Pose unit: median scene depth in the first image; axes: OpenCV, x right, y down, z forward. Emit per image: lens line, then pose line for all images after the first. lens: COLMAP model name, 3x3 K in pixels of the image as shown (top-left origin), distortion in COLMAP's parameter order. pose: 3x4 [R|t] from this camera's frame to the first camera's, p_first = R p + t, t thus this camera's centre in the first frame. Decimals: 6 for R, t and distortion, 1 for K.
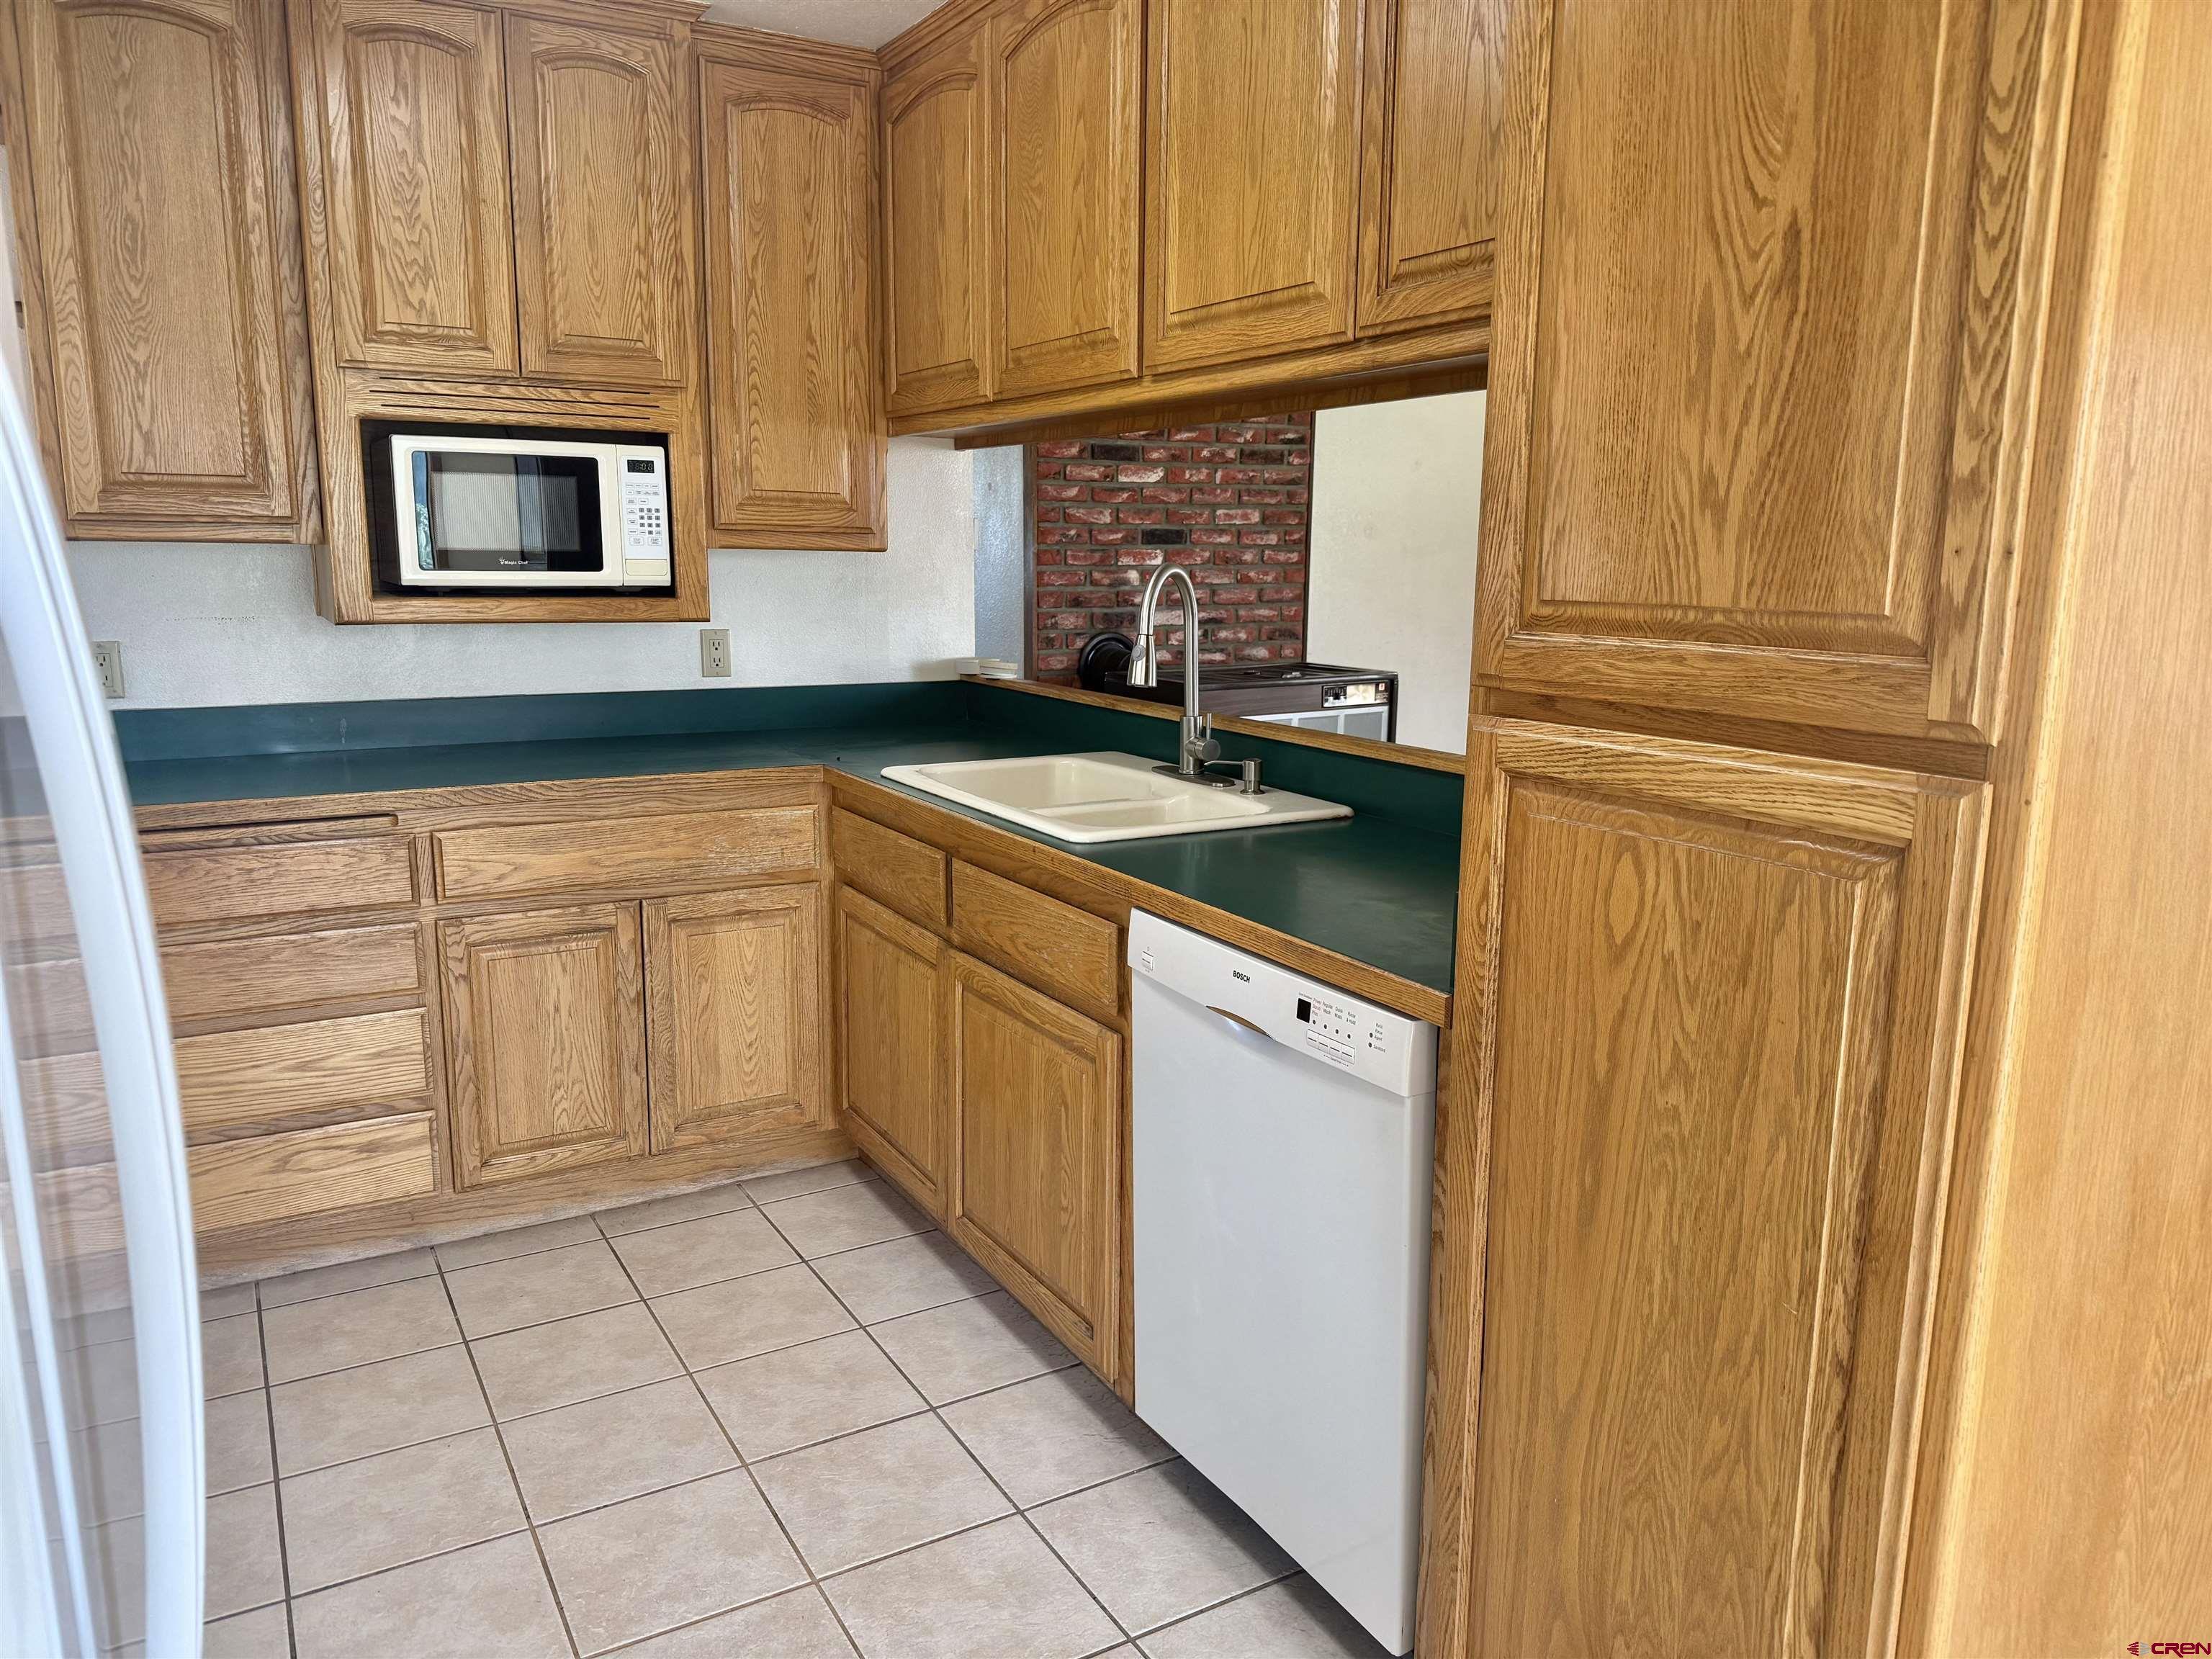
lens RADIAL K [[1514.1, 0, 1043.2], [0, 1514.1, 828.3], [0, 0, 1]] dist [0.109935, -0.156140]
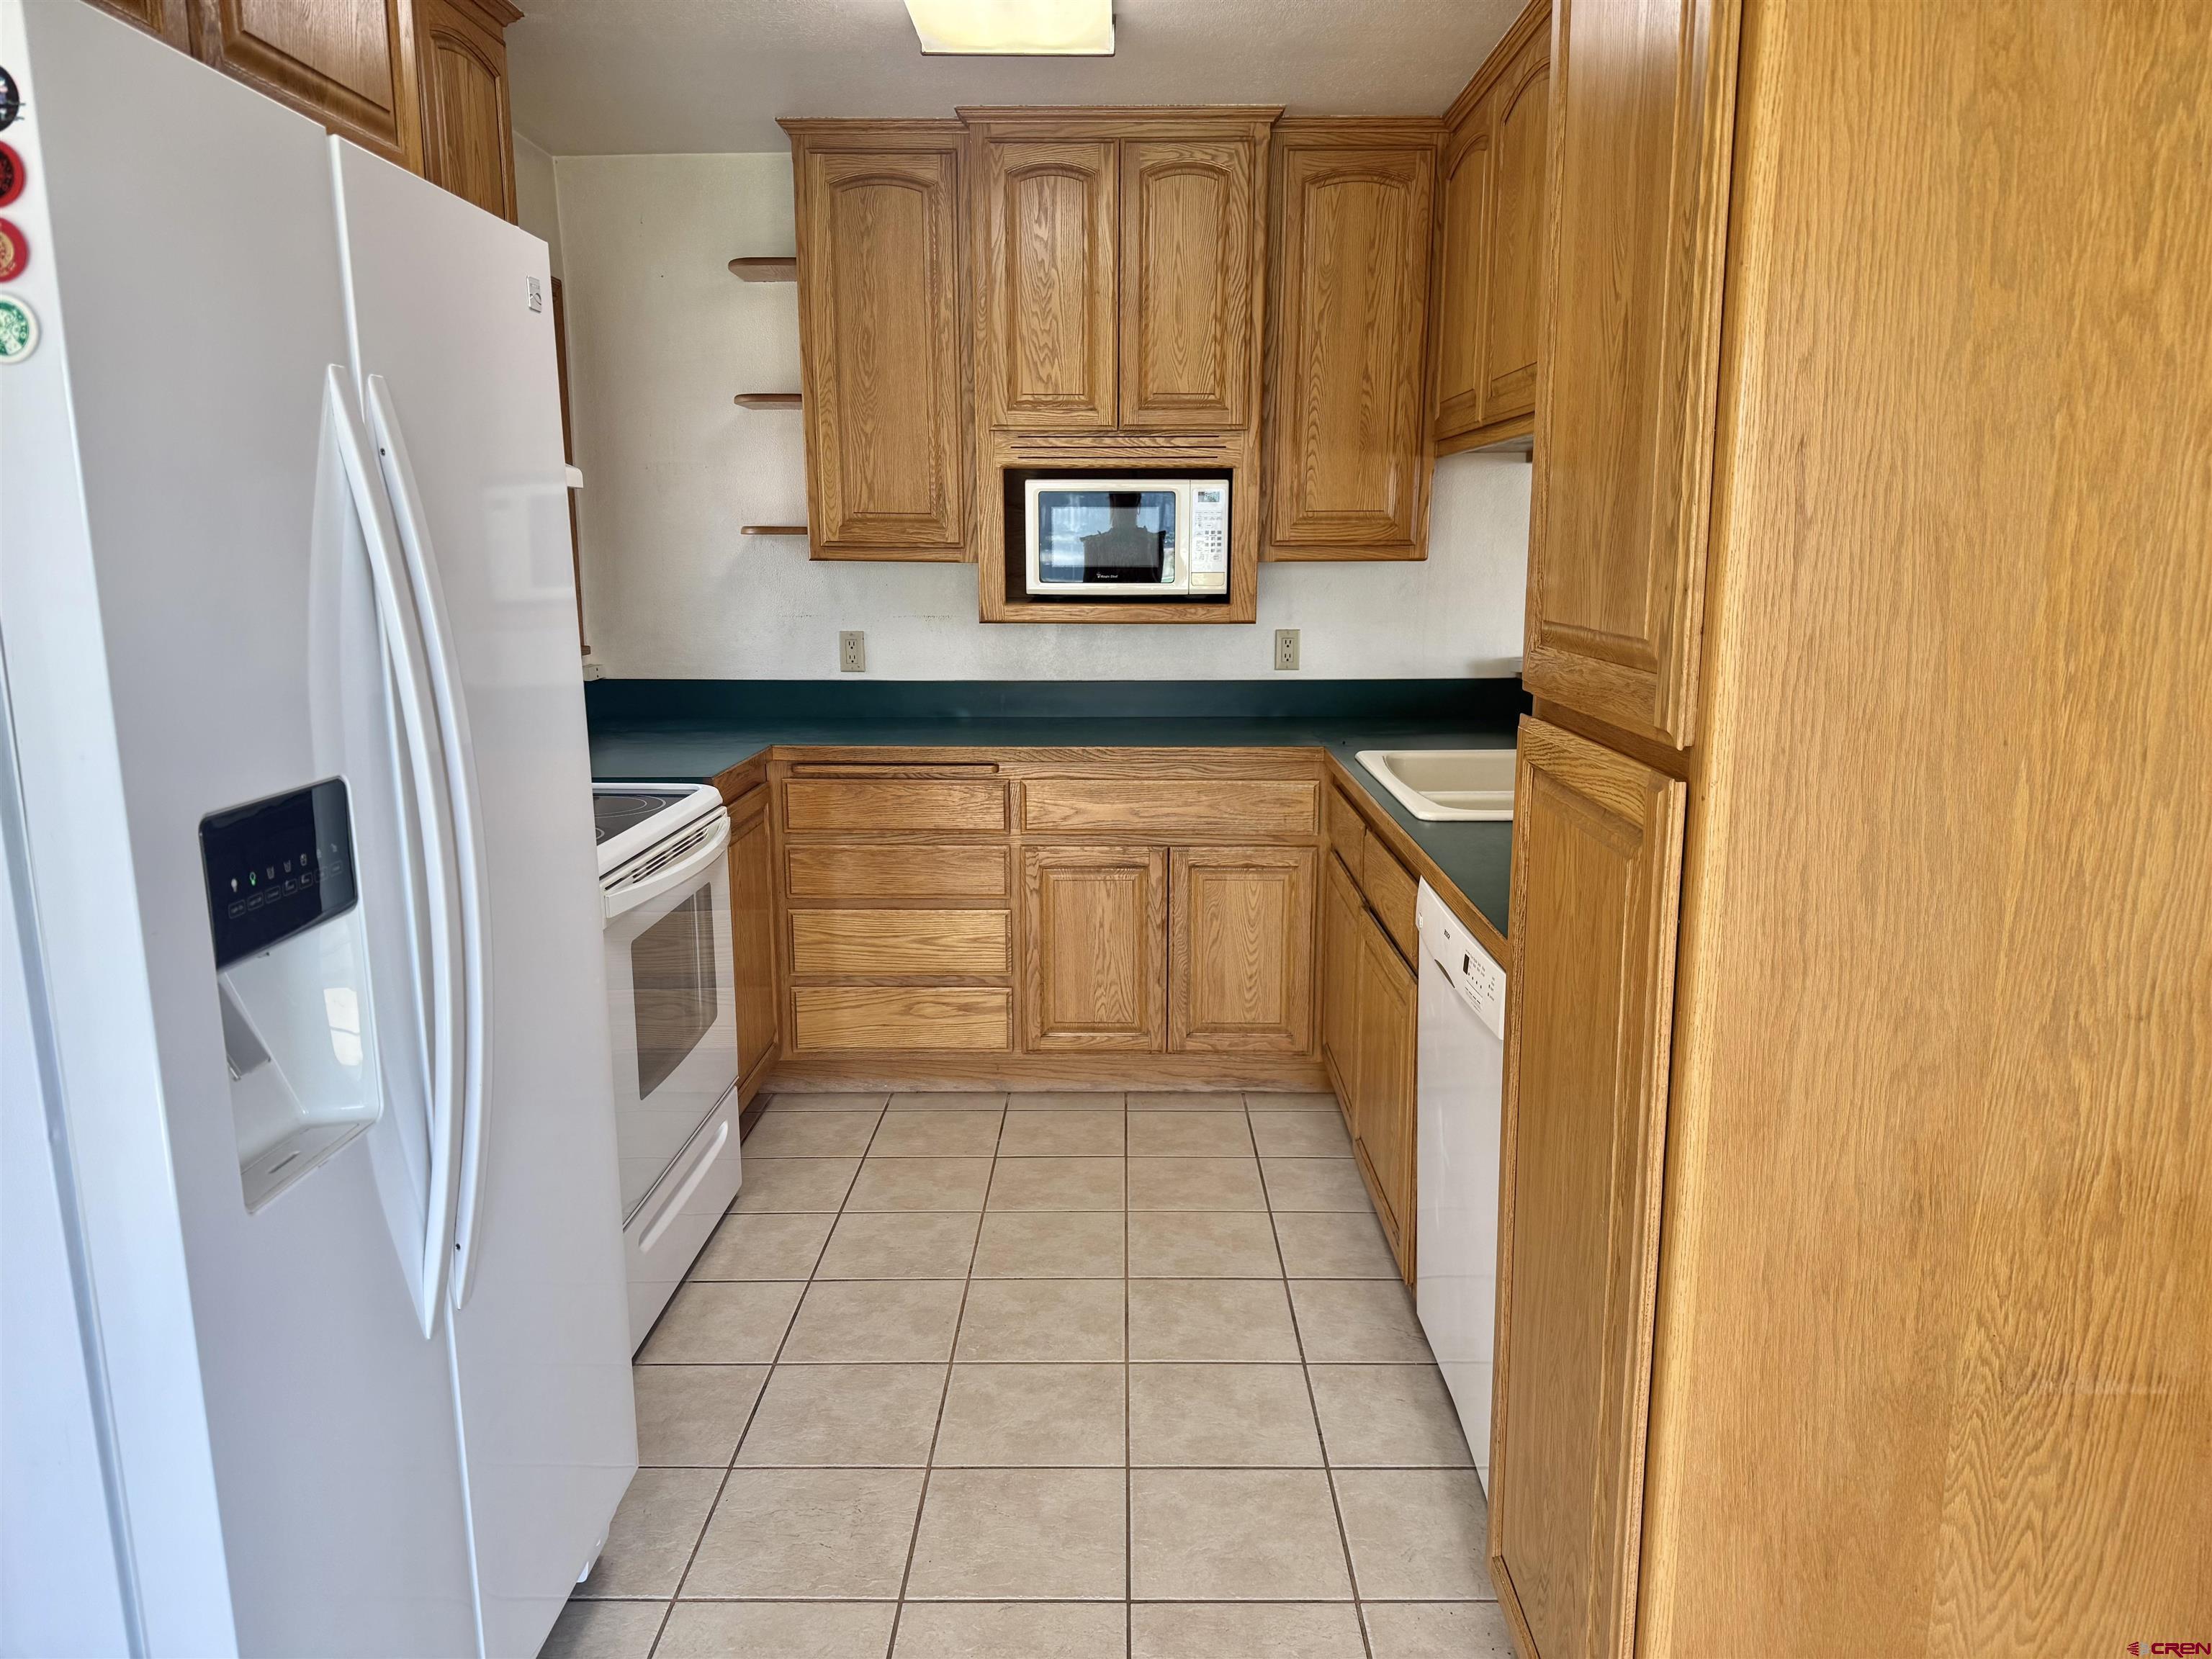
lens RADIAL K [[1473.4, 0, 1106.0], [0, 1473.4, 829.5], [0, 0, 1]] dist [0.200079, -0.356493]
pose [[0.873640, 0.084898, -0.479109, 0.275319], [-0.082037, 0.996265, 0.026946, 0.004885], [0.479608, 0.015764, 0.877342, -0.087379]]
